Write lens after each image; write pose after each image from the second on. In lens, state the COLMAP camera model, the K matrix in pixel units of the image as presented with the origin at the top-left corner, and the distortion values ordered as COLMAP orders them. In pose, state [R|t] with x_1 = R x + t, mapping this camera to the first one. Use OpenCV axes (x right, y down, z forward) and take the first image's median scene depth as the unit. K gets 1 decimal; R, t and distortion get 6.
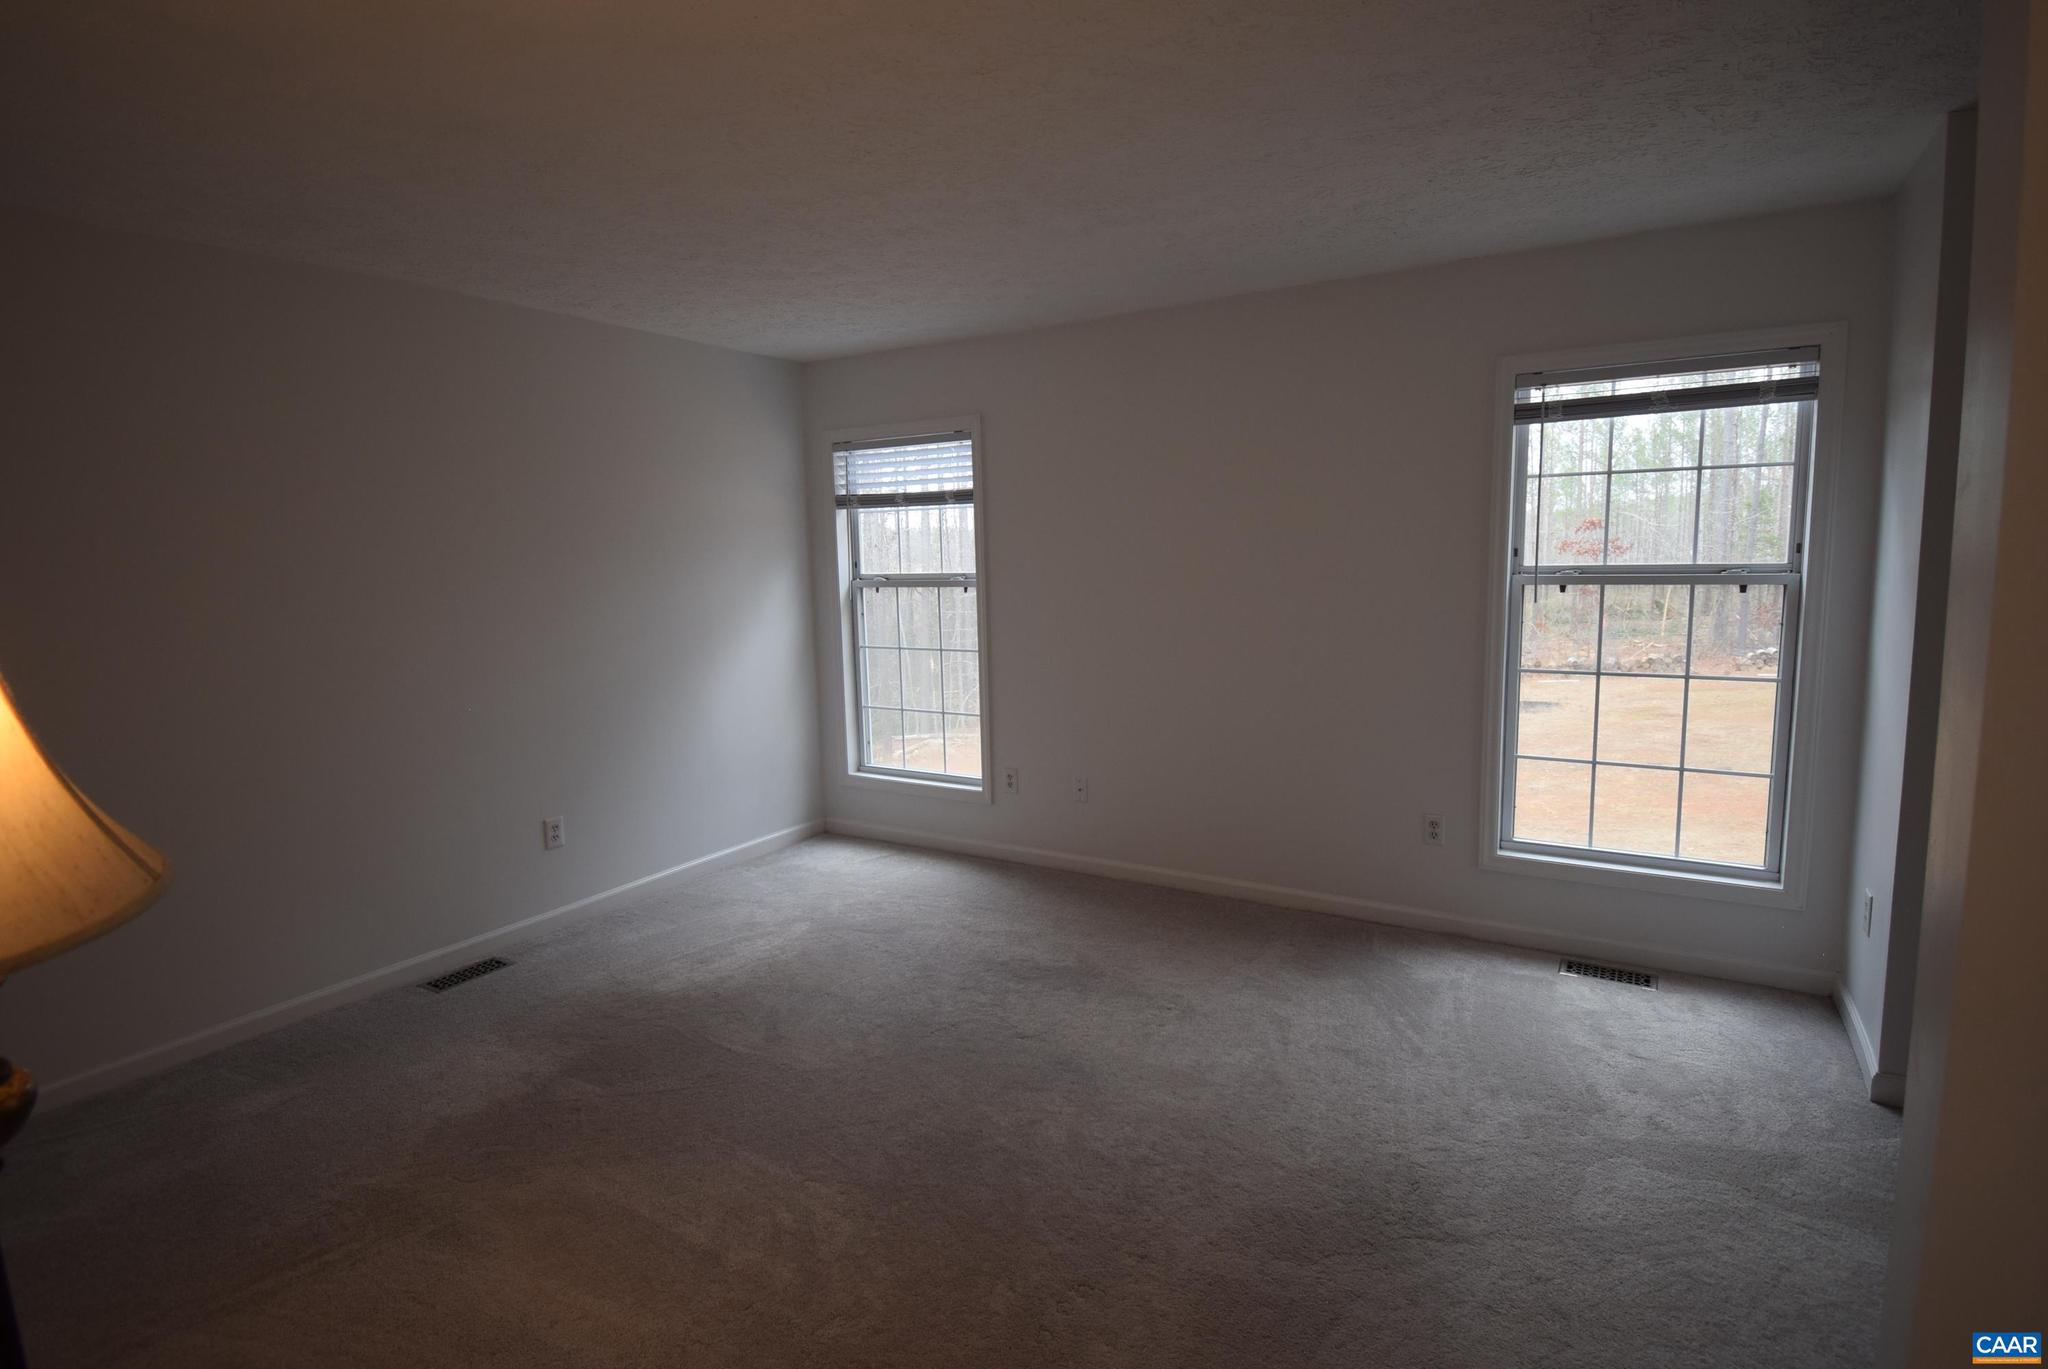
lens RADIAL K [[998.4, 0, 1027.8], [0, 998.4, 681.8], [0, 0, 1]] dist [0.001832, -0.014678]
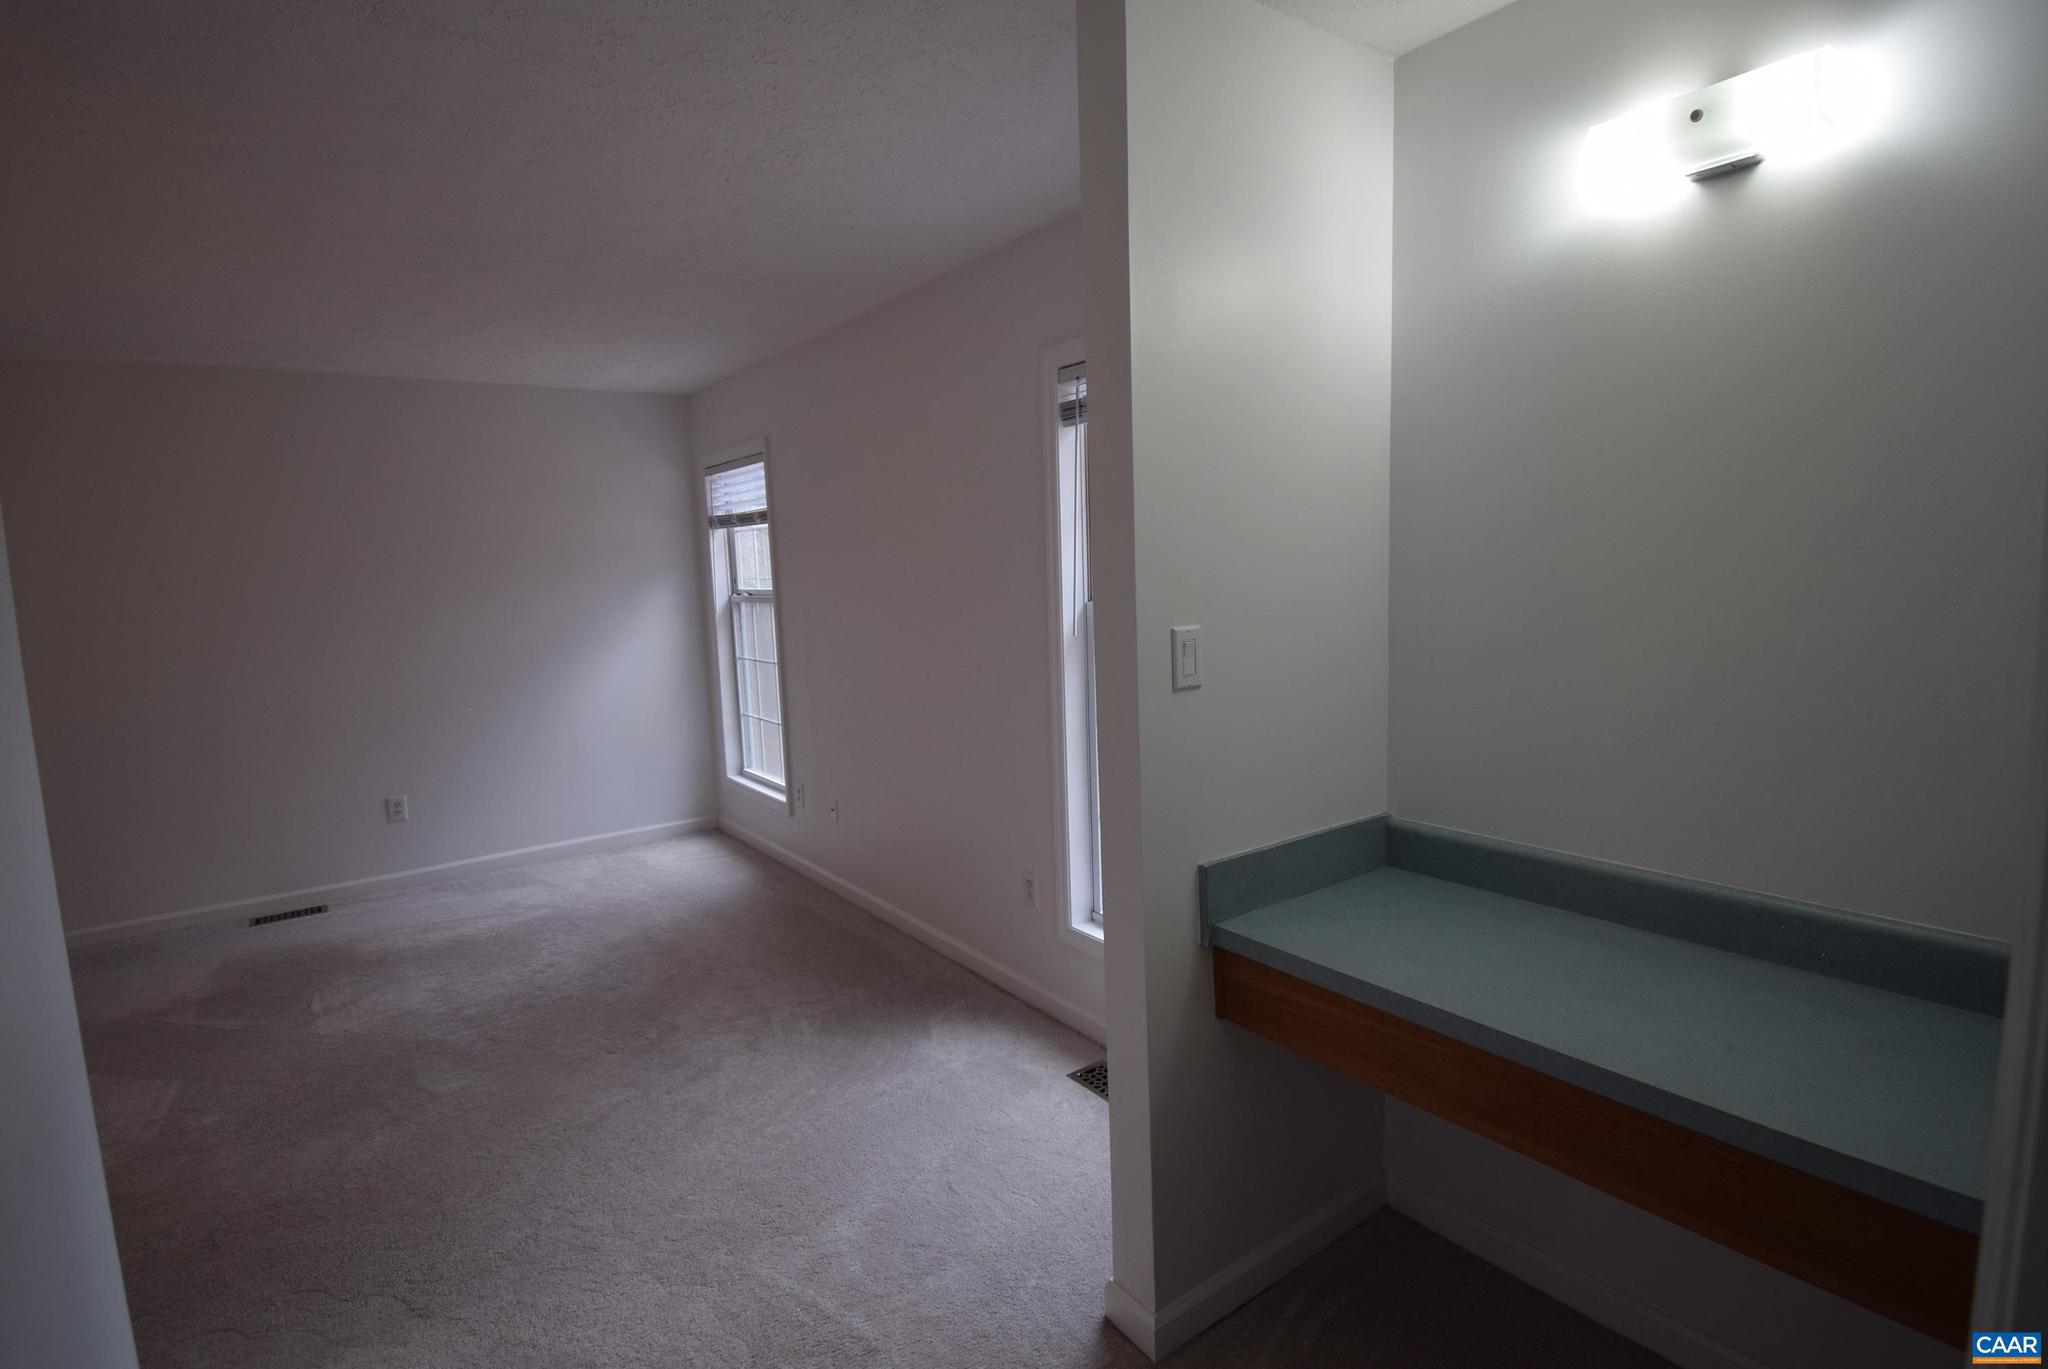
lens RADIAL K [[998.4, 0, 1038.9], [0, 998.4, 679.3], [0, 0, 1]] dist [0.001832, -0.014678]
pose [[0.926695, 0.035132, -0.374169, 0.598177], [-0.035542, 0.999351, 0.005807, -0.033937], [0.374131, 0.007917, 0.927342, 0.153861]]
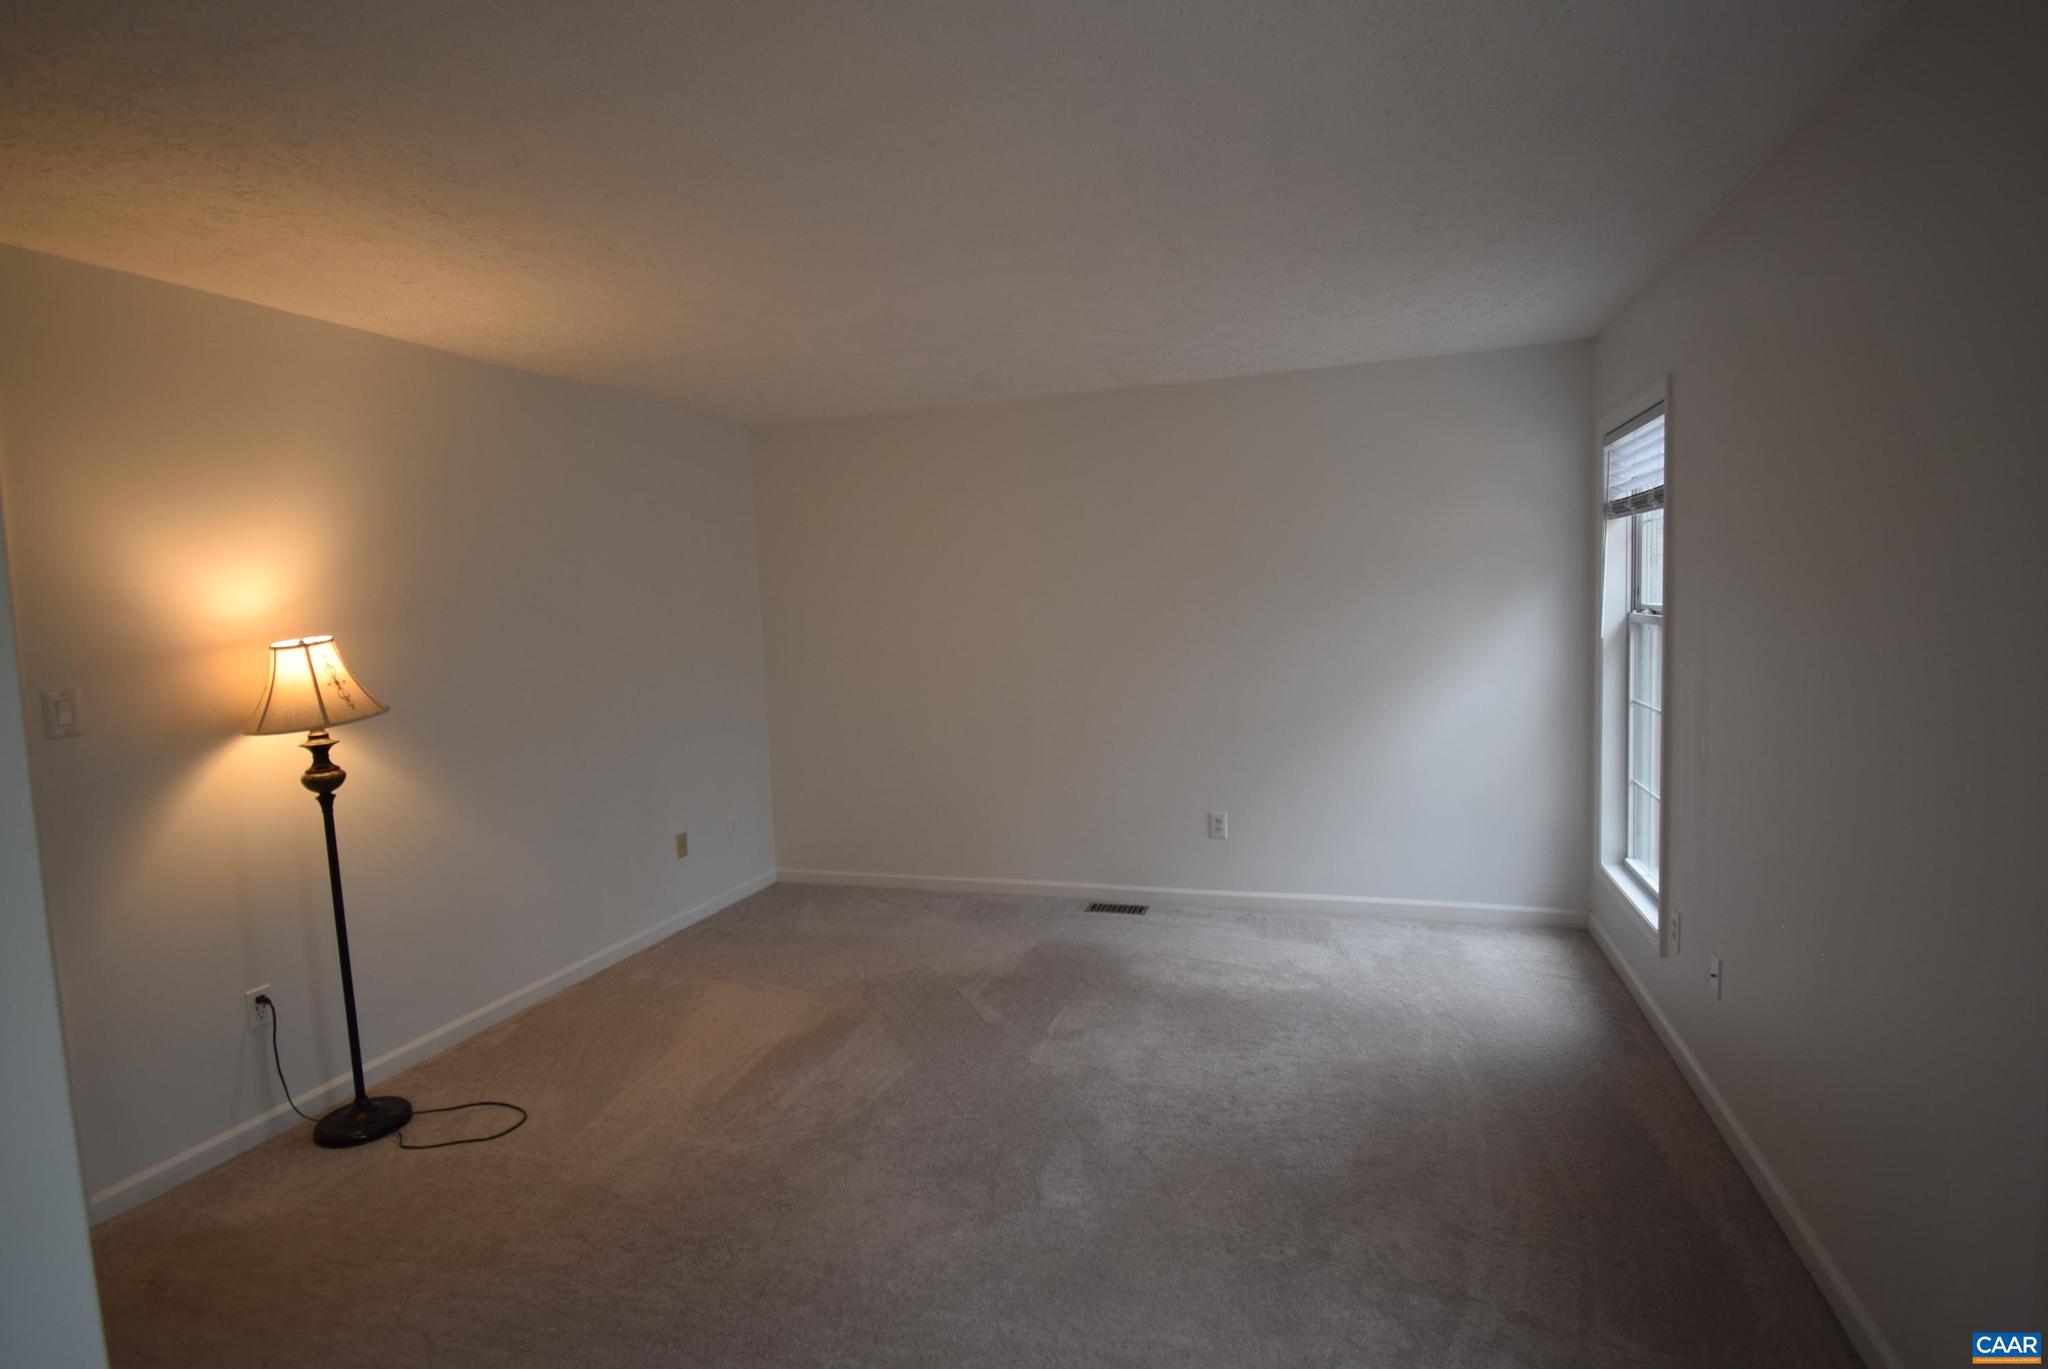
lens RADIAL K [[998.4, 0, 1018.5], [0, 998.4, 677.3], [0, 0, 1]] dist [0.001832, -0.014678]
pose [[0.212895, 0.096338, -0.972314, 0.519773], [-0.089691, 0.992853, 0.078734, -0.080030], [0.972950, 0.070446, 0.220014, 0.440773]]
